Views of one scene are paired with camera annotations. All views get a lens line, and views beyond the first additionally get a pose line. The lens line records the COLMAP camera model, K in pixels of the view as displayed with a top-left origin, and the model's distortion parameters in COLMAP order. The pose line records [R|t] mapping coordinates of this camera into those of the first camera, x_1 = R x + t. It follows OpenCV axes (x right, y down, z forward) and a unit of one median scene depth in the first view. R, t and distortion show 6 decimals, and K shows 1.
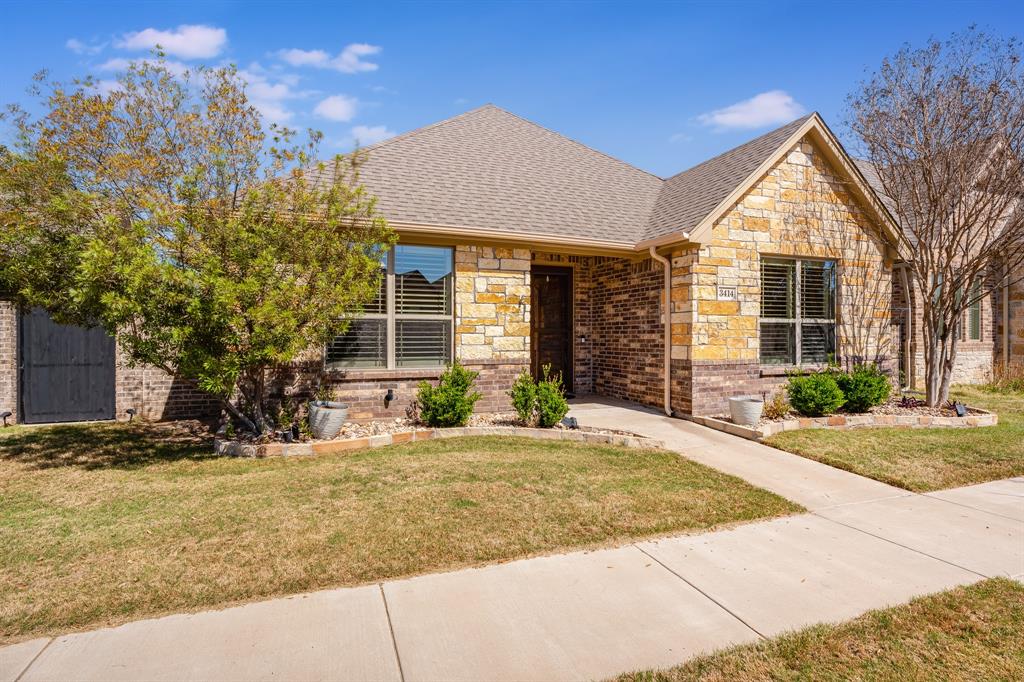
lens RADIAL K [[485.4, 0, 513.9], [0, 485.4, 338.7], [0, 0, 1]] dist [-0.000541, -0.001094]
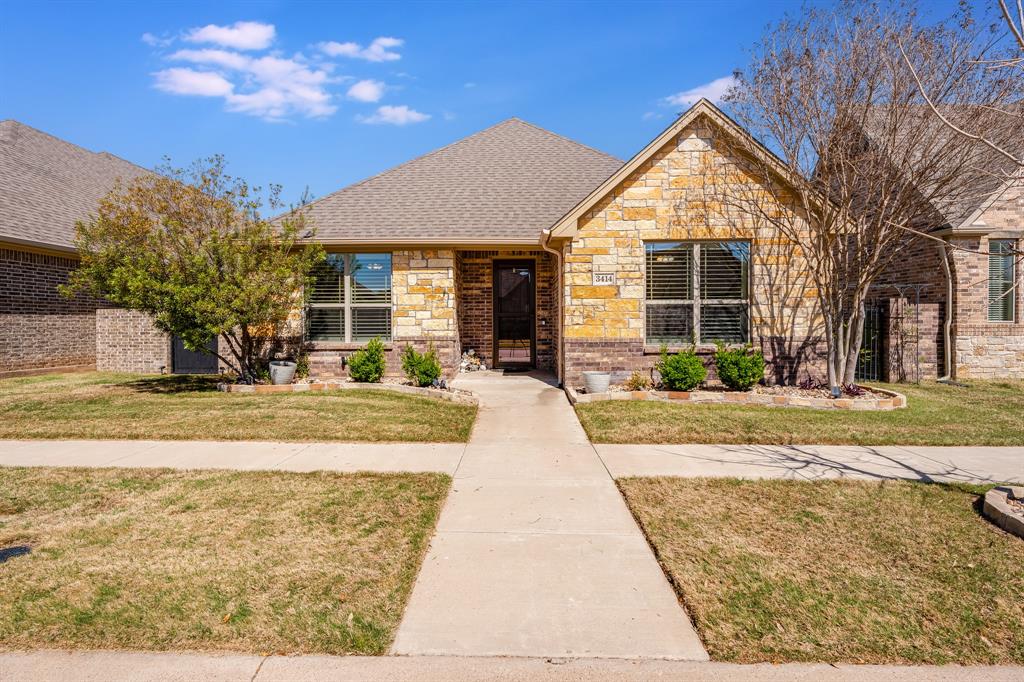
lens RADIAL K [[482.1, 0, 512.0], [0, 482.1, 333.6], [0, 0, 1]] dist [0.000715, 0.000126]
pose [[0.929090, 0.002962, -0.369842, 0.640760], [0.002784, 0.999884, 0.015002, 0.014884], [0.369844, -0.014968, 0.928973, -0.109663]]
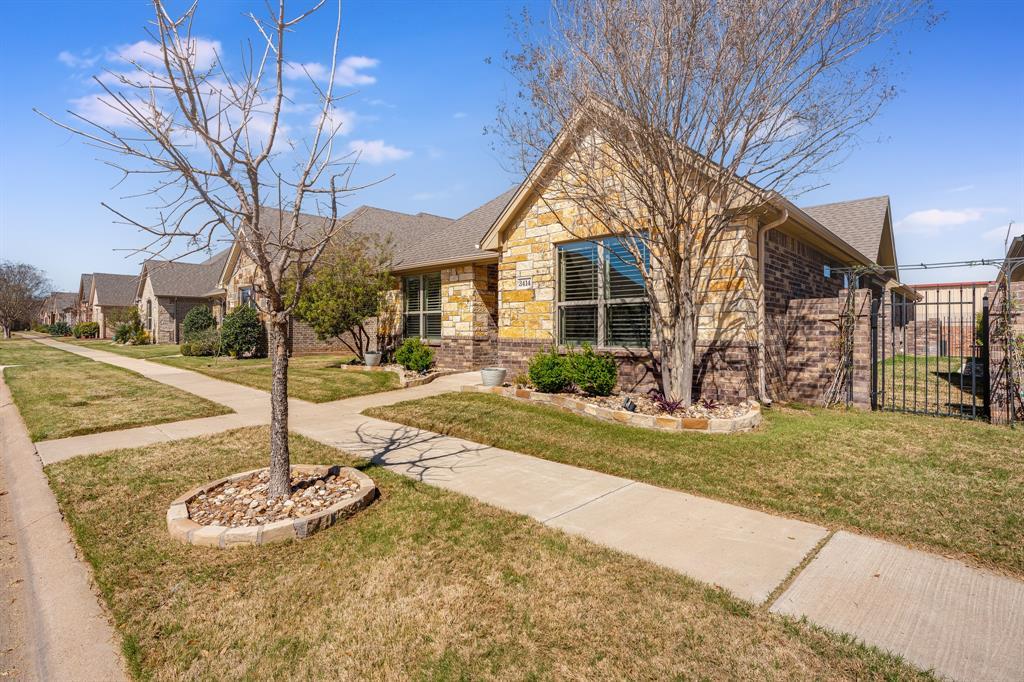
lens RADIAL K [[488.2, 0, 524.1], [0, 488.2, 329.4], [0, 0, 1]] dist [-0.000535, -0.000042]
pose [[0.456153, -0.002102, -0.889899, 1.485216], [-0.003551, 0.999985, -0.004182, 0.024855], [0.889894, 0.005067, 0.456139, 0.440619]]
